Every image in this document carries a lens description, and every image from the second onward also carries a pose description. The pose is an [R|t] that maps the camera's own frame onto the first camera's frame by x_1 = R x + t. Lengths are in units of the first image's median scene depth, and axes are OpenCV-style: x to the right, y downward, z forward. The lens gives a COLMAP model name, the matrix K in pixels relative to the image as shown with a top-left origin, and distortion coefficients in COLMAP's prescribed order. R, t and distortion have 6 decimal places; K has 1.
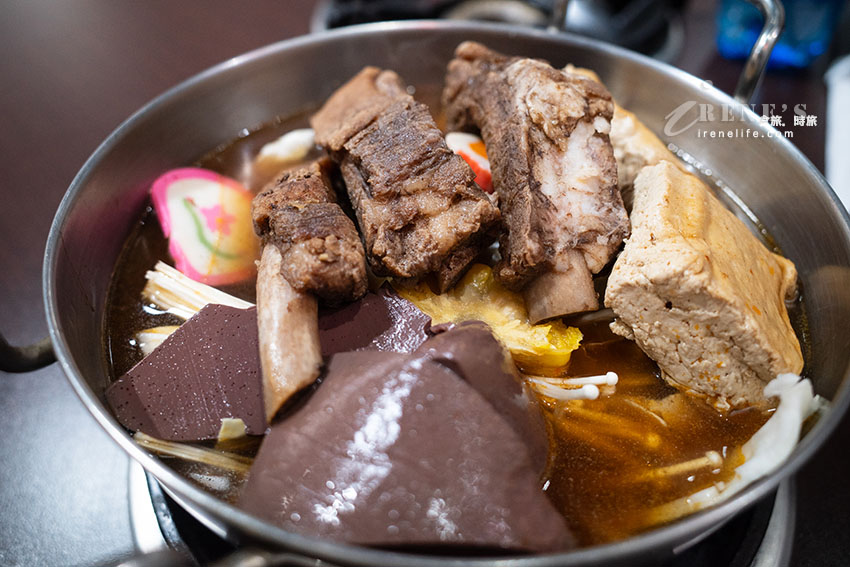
lens RADIAL K [[665.3, 0, 423.9], [0, 665.3, 283.2], [0, 0, 1]] dist [-0.046444, 0.001785]
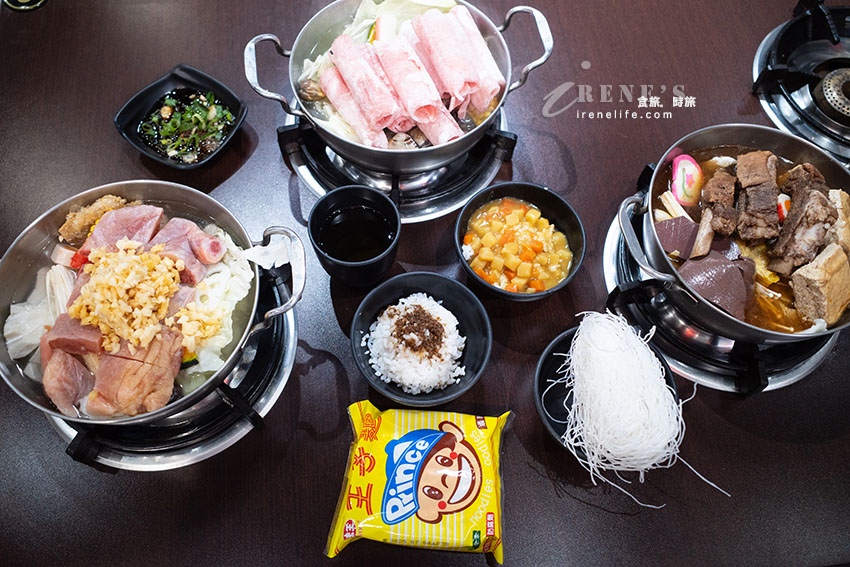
lens RADIAL K [[665.3, 0, 423.4], [0, 665.3, 284.5], [0, 0, 1]] dist [-0.046444, 0.001785]
pose [[0.834571, 0.513288, -0.200068, -0.576231], [-0.412906, 0.823225, 0.389628, -0.445246], [0.364692, -0.242563, 0.898979, -2.595973]]
